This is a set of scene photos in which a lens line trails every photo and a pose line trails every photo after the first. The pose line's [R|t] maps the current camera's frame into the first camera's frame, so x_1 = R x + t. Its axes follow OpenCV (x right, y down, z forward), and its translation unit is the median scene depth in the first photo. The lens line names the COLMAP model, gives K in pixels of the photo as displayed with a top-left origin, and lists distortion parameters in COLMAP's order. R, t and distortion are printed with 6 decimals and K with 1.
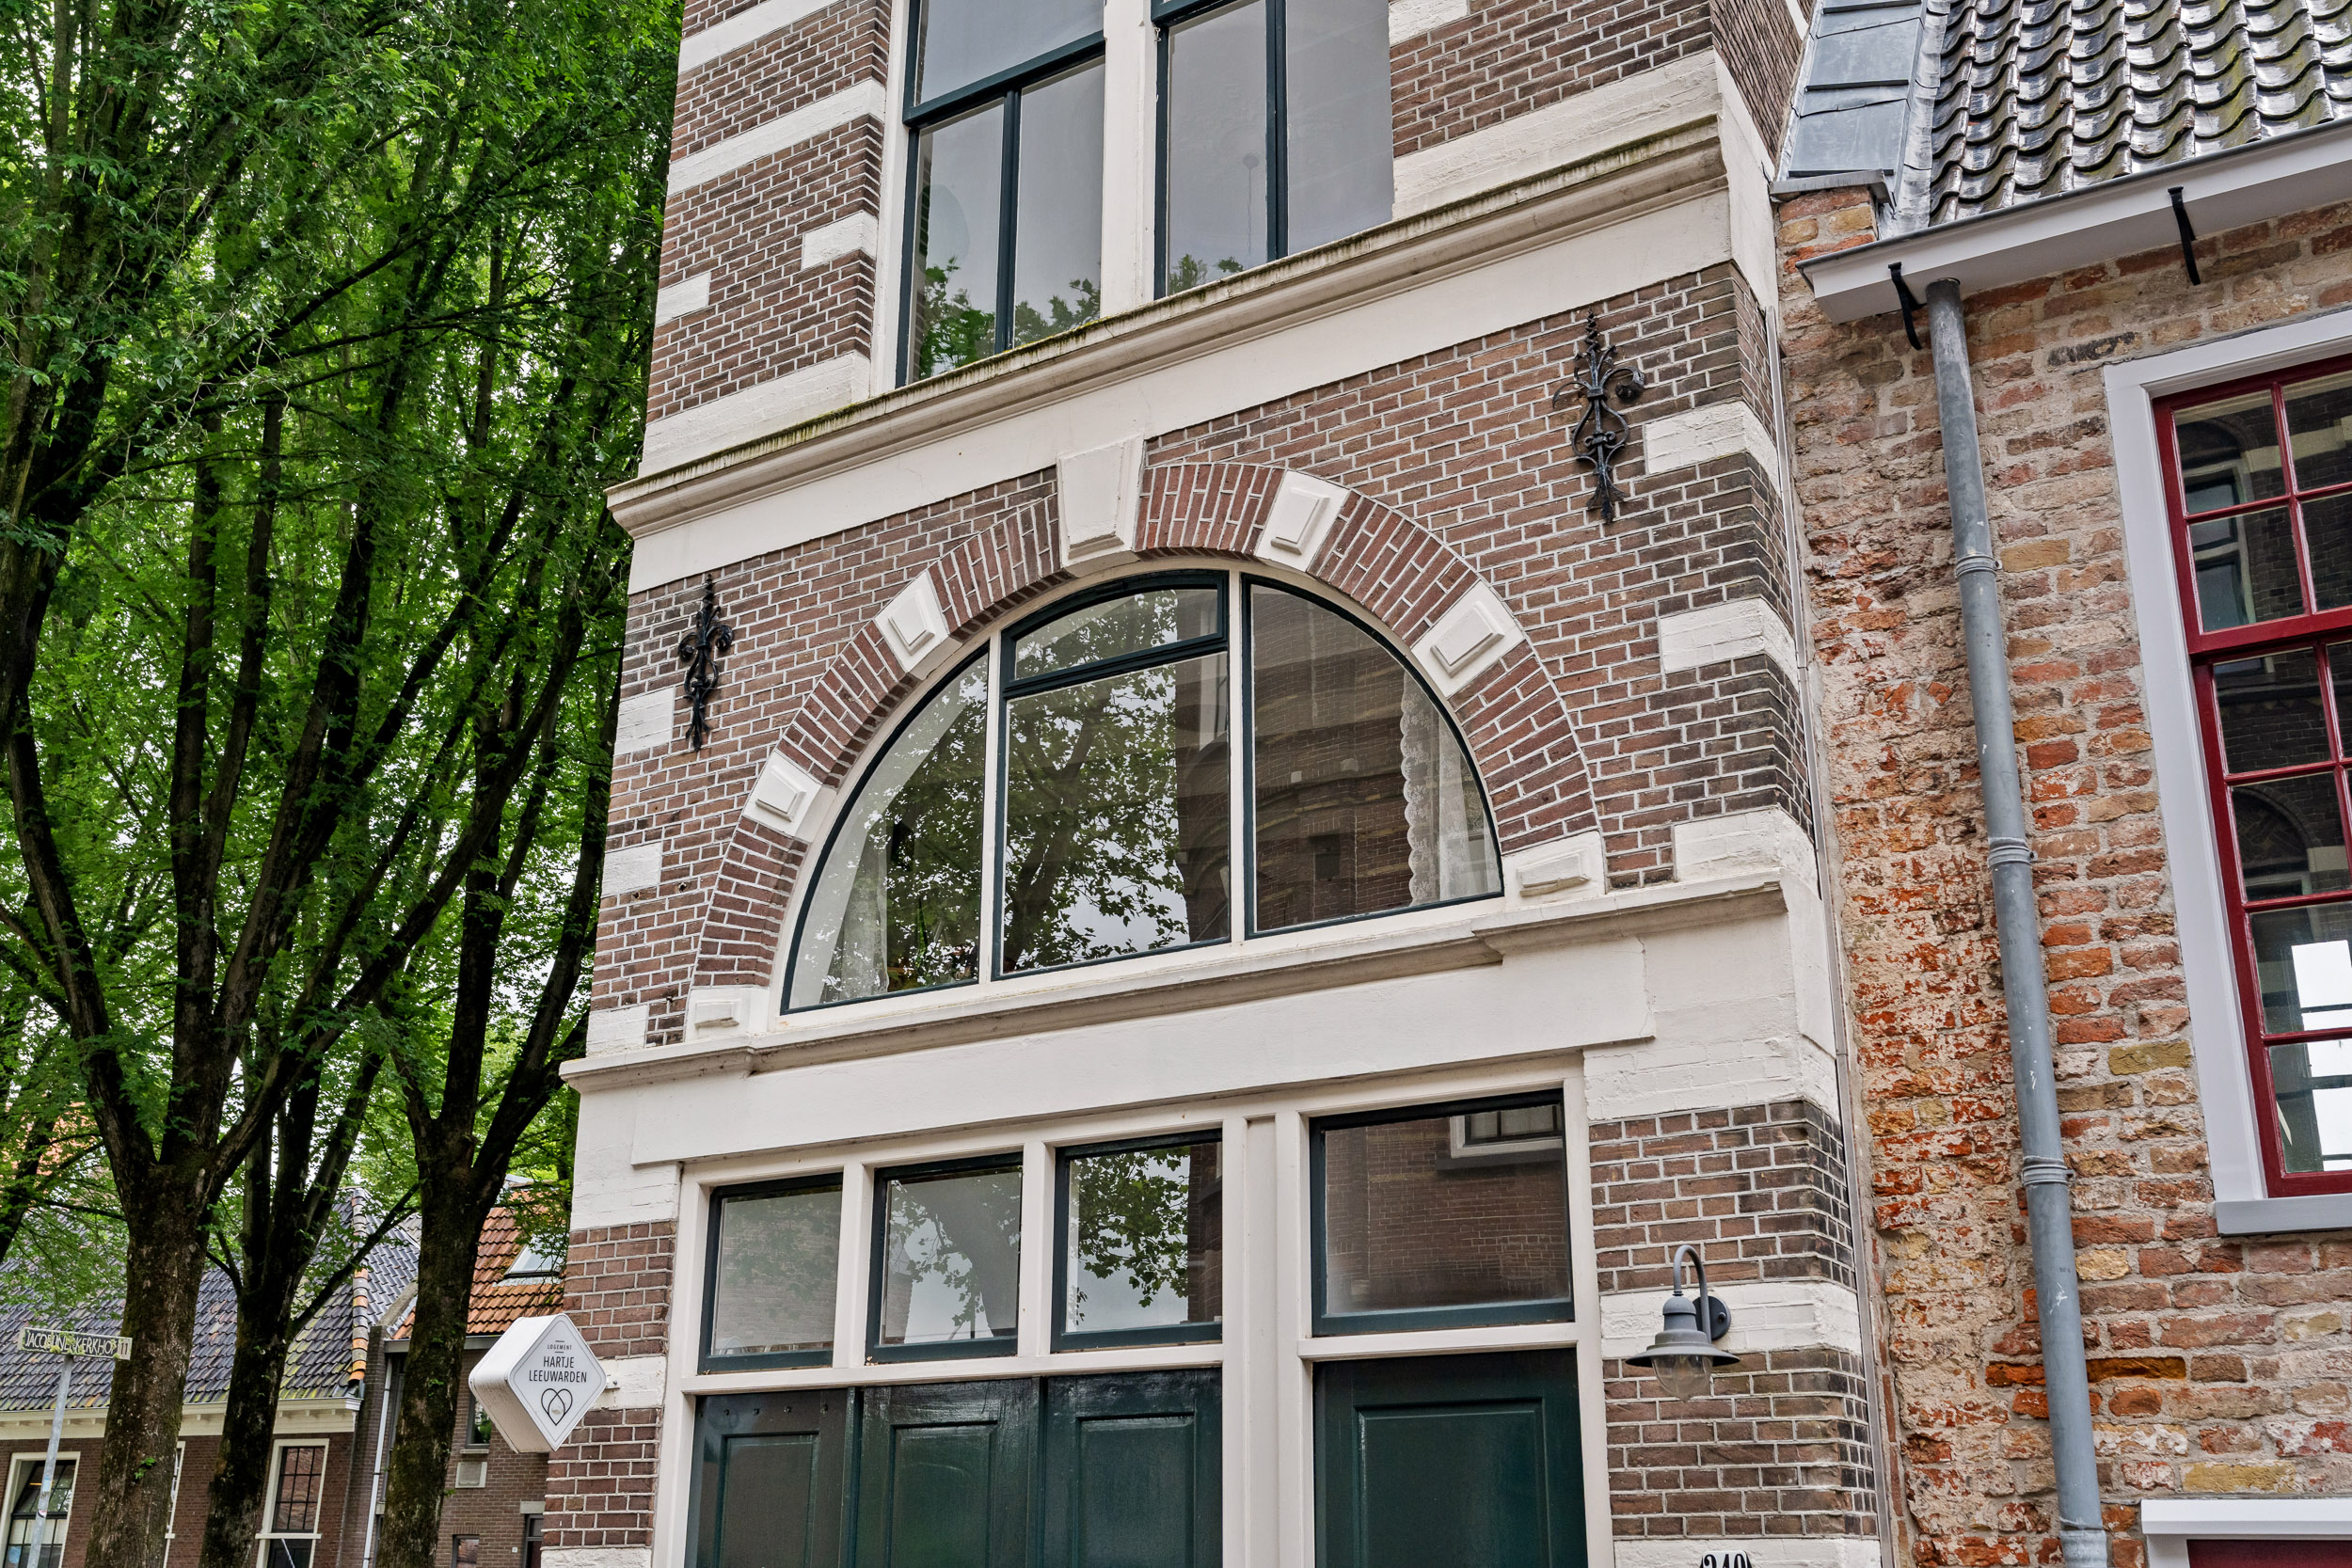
lens RADIAL K [[2283.8, 0, 1176.0], [0, 2283.8, 784.0], [0, 0, 1]] dist [0.003394, 0.003636]
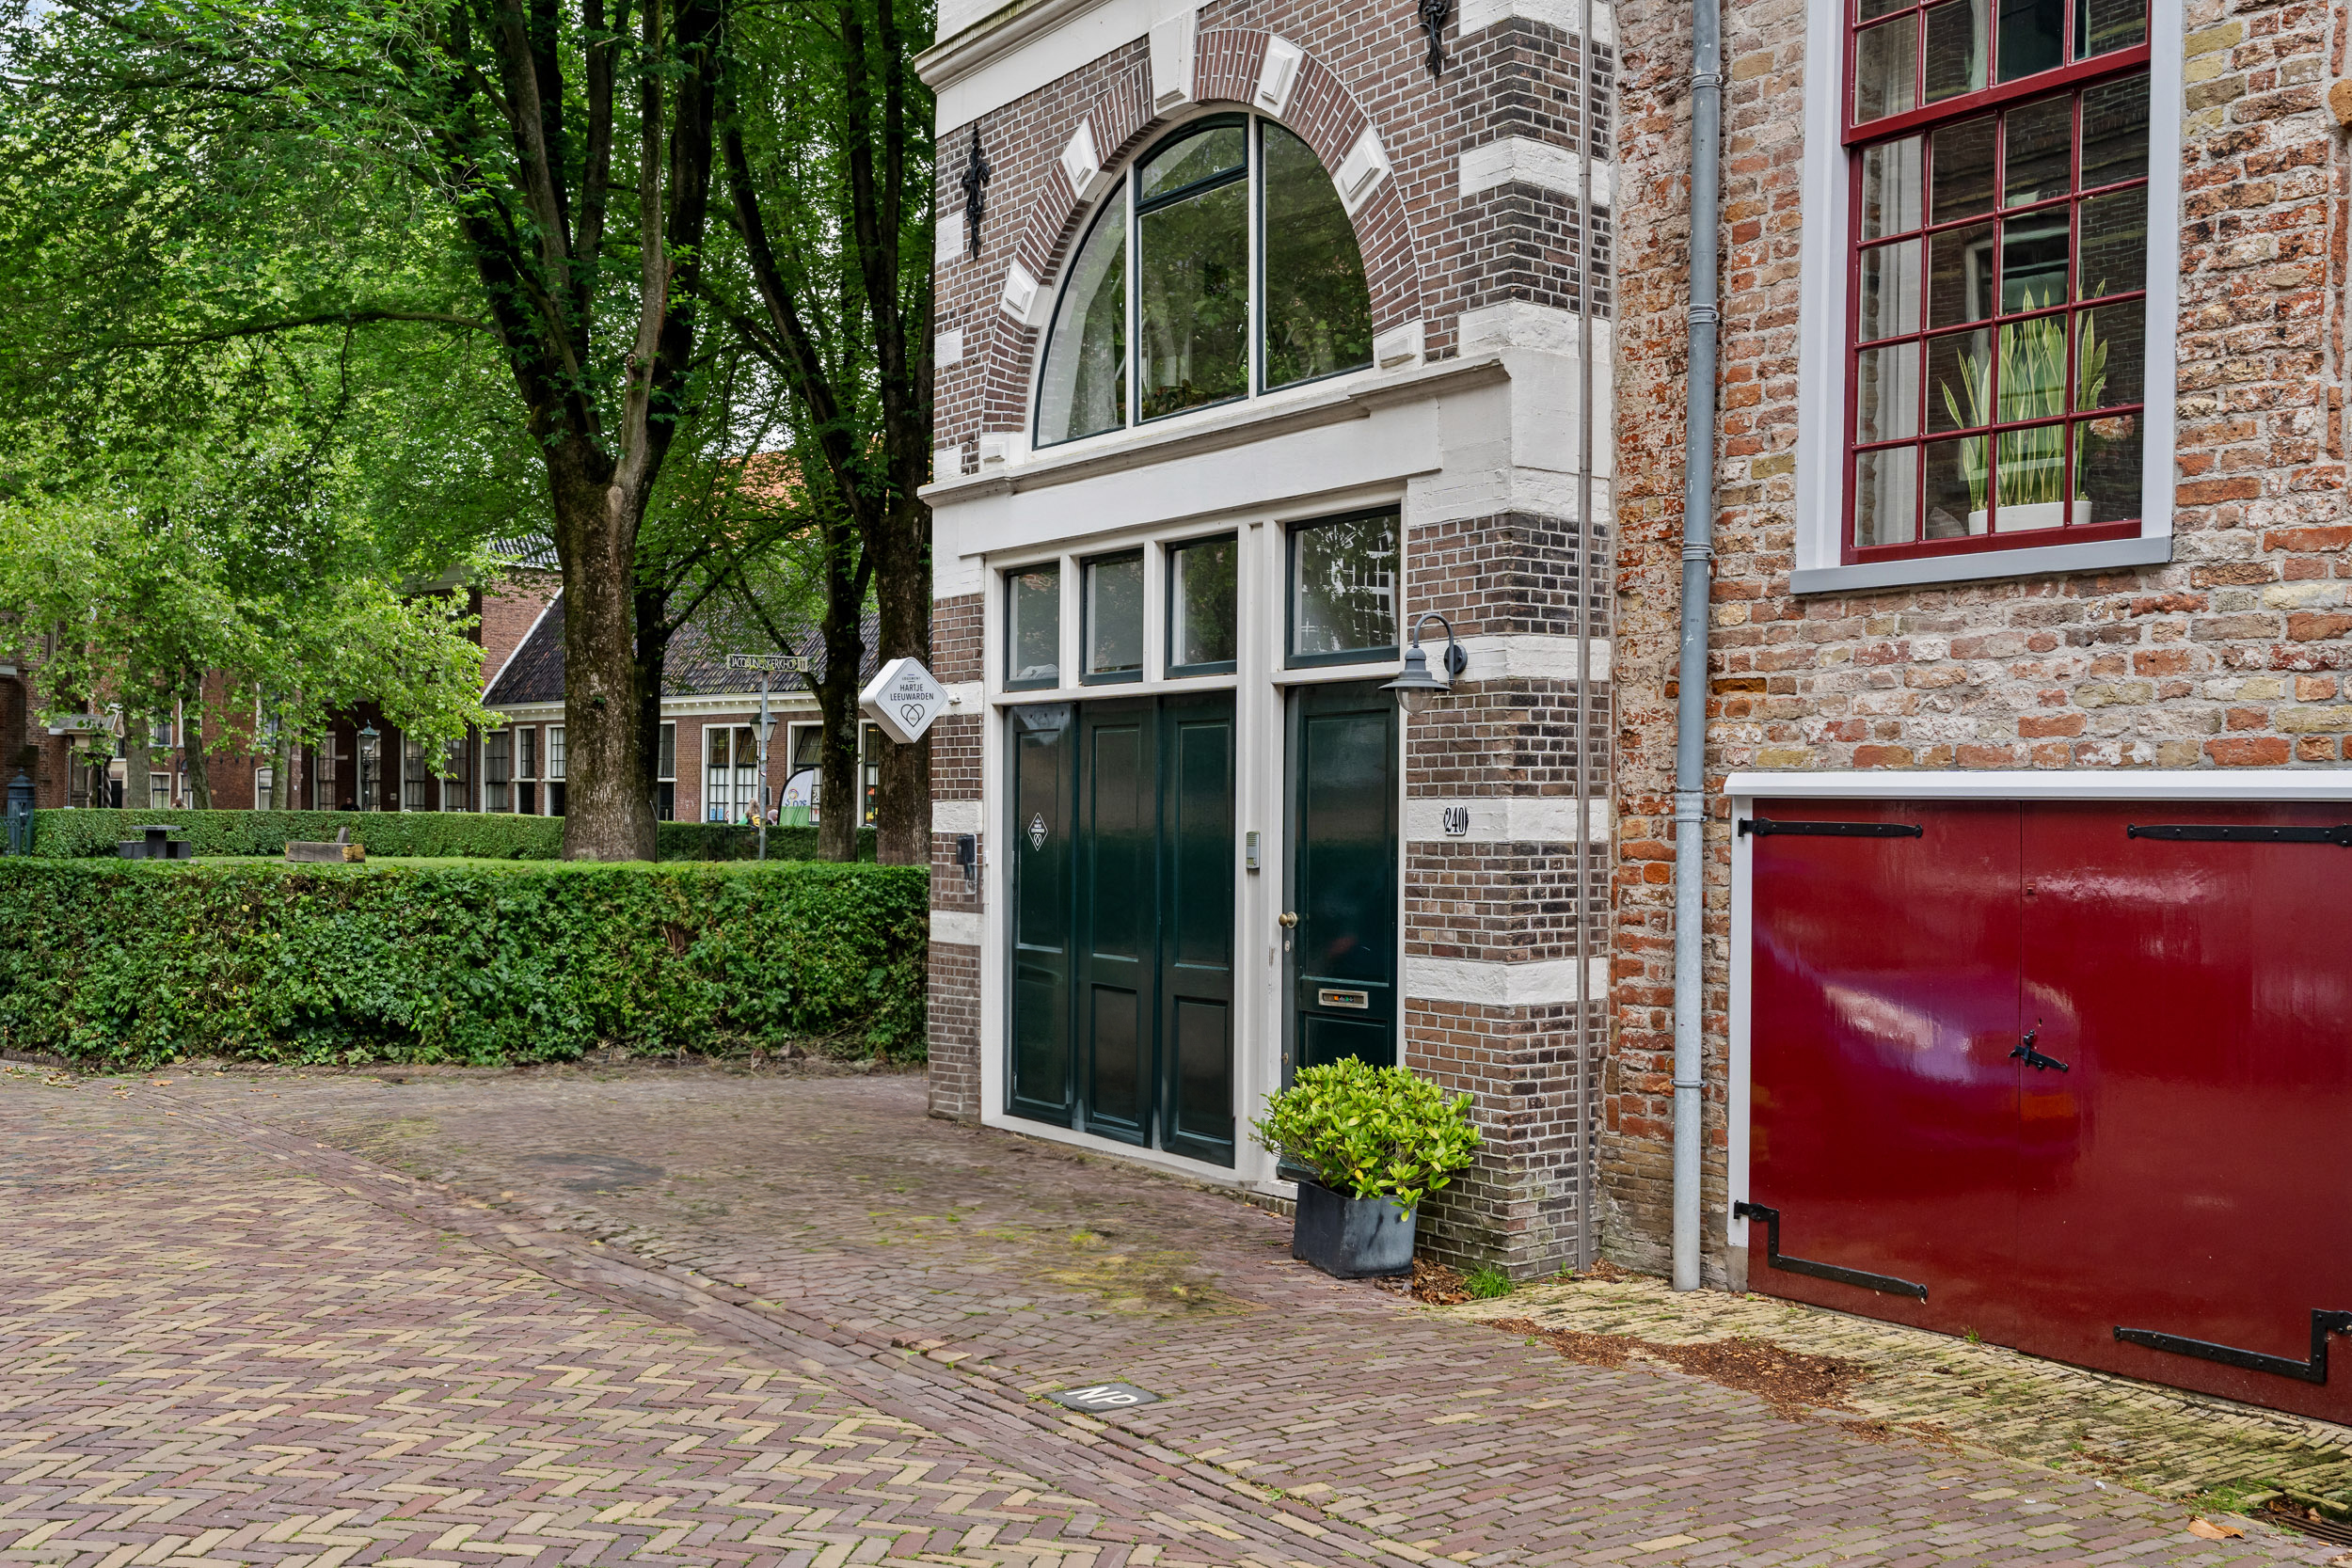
lens RADIAL K [[2283.8, 0, 1176.0], [0, 2283.8, 784.0], [0, 0, 1]] dist [0.003394, 0.003636]
pose [[0.922641, -0.004363, -0.385635, 0.560397], [0.126774, 0.947798, 0.292586, -0.132304], [0.364227, -0.318841, 0.875031, -0.356939]]
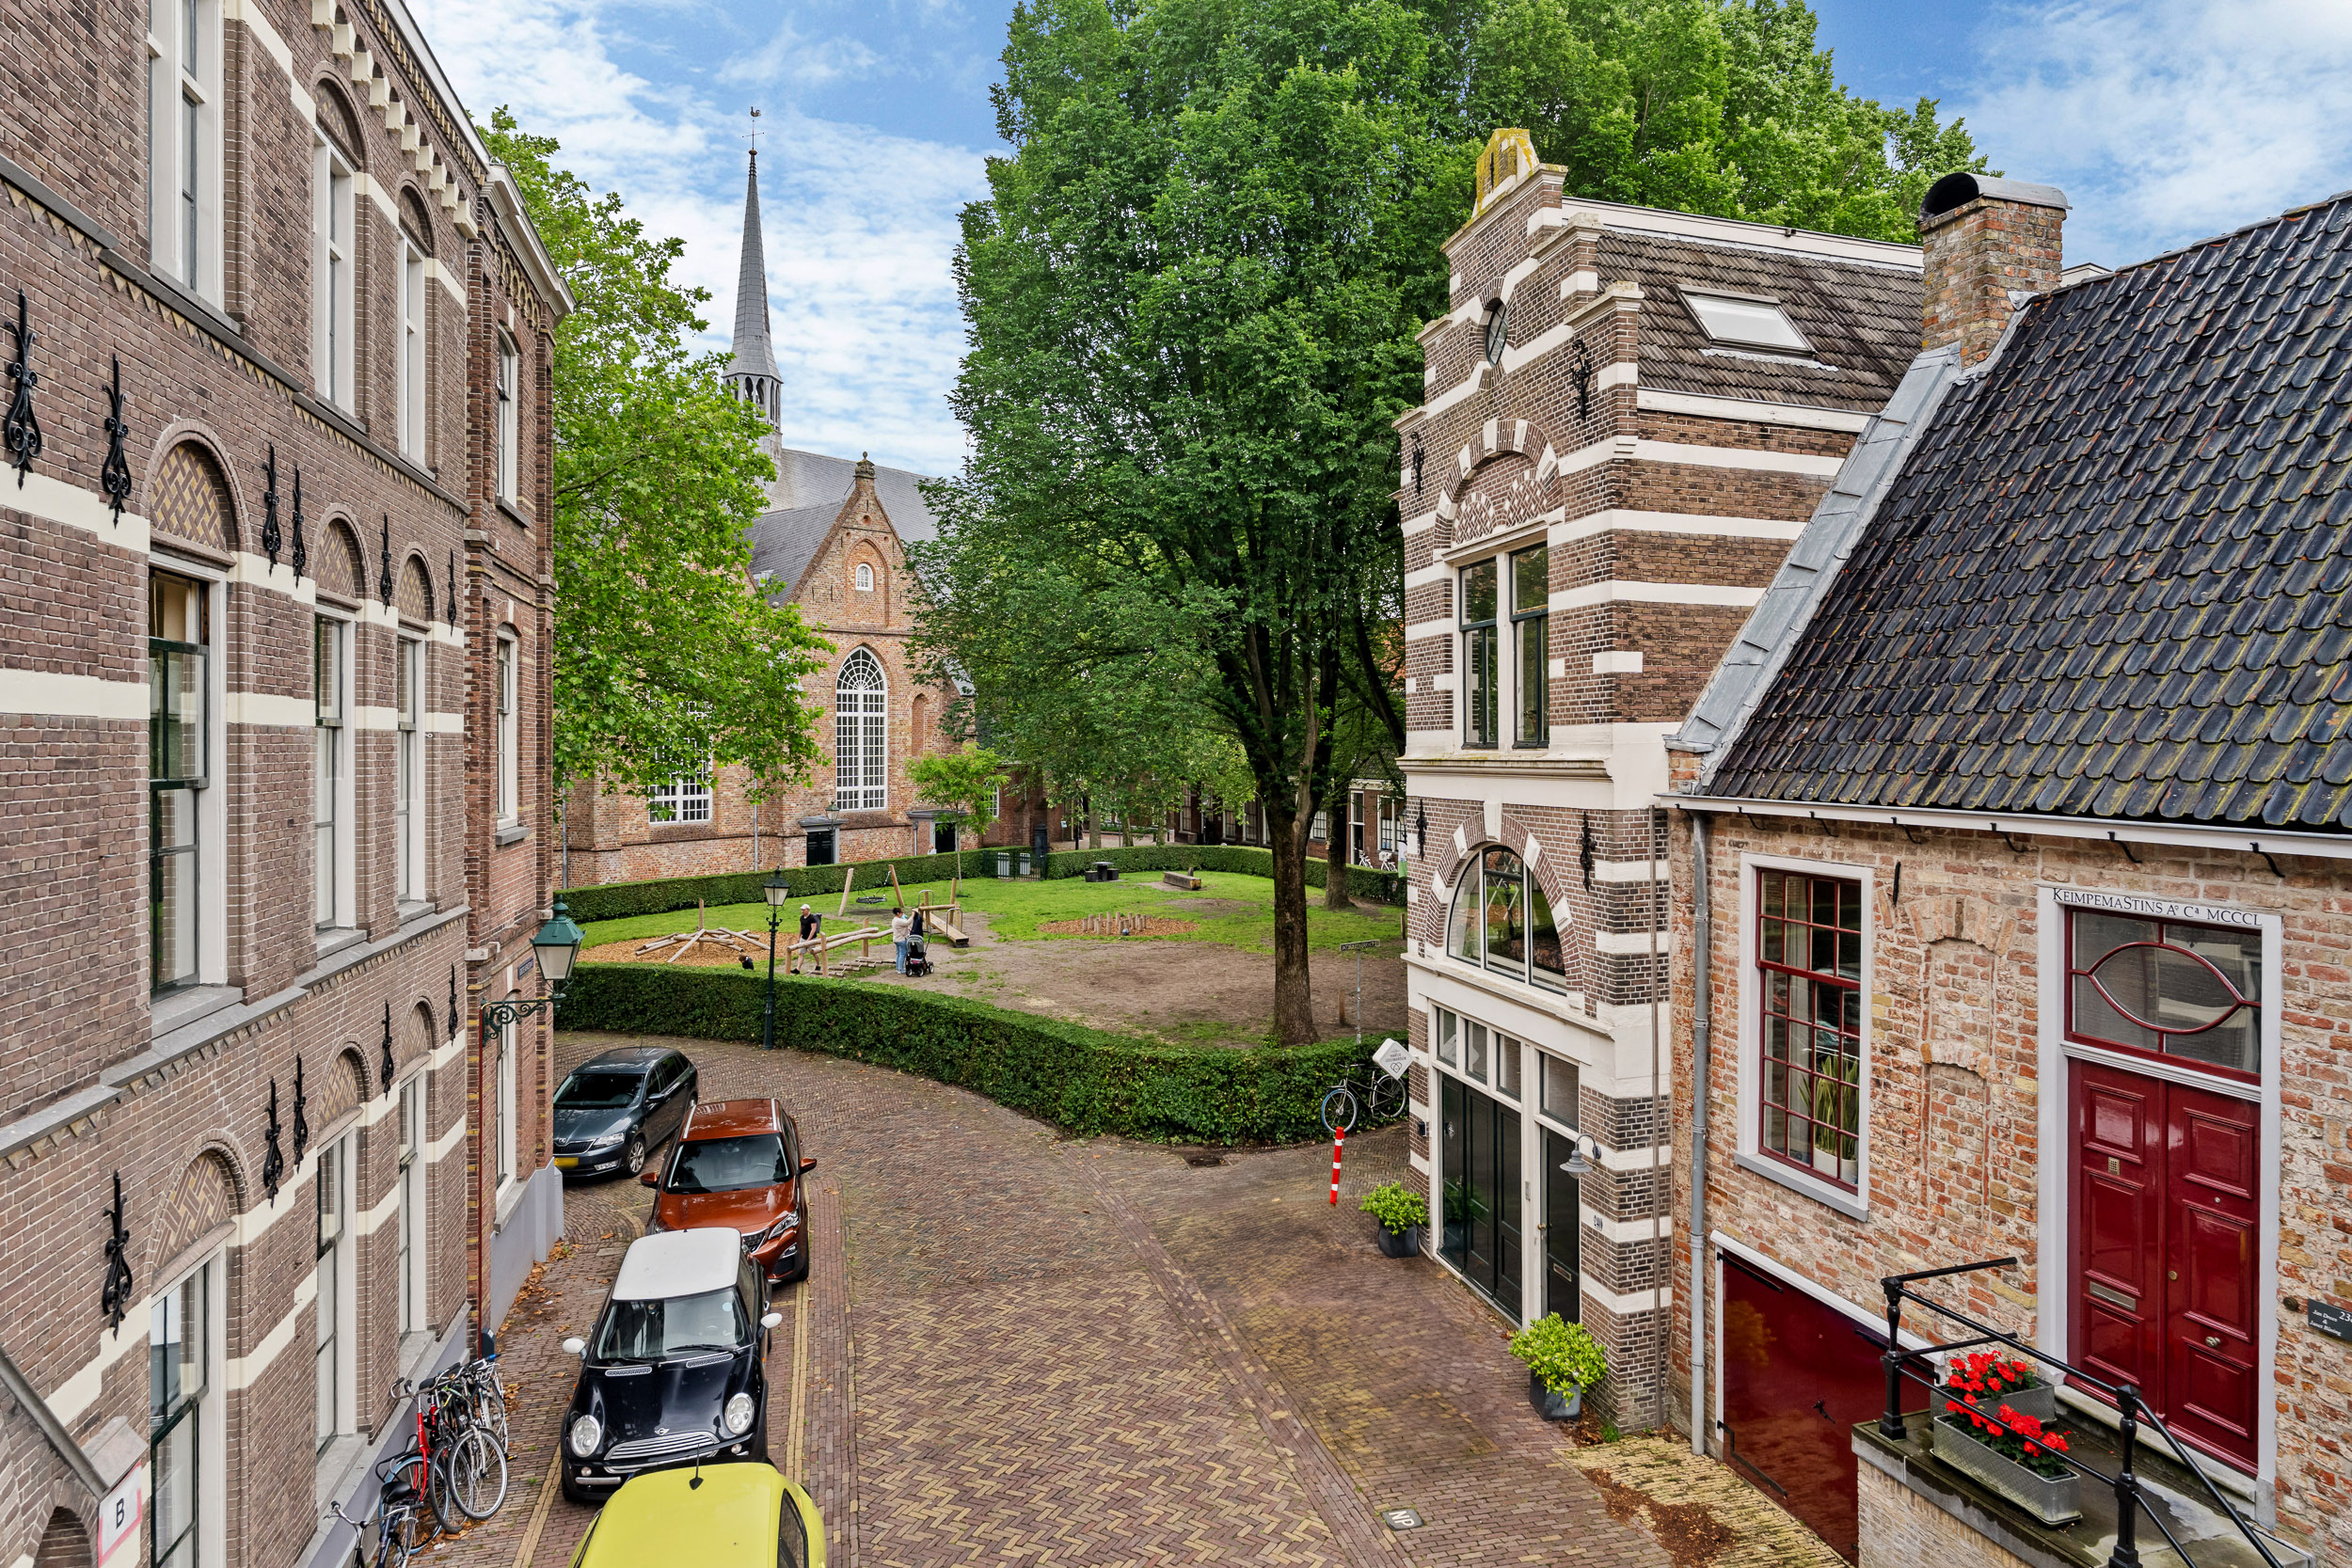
lens RADIAL K [[1374.6, 0, 1192.1], [0, 1374.6, 749.7], [0, 0, 1]] dist [0.001953, 0.001336]
pose [[0.728533, -0.011523, -0.684913, 1.060386], [0.238903, 0.941354, 0.238280, -0.852950], [0.642000, -0.337223, 0.688561, -0.537253]]
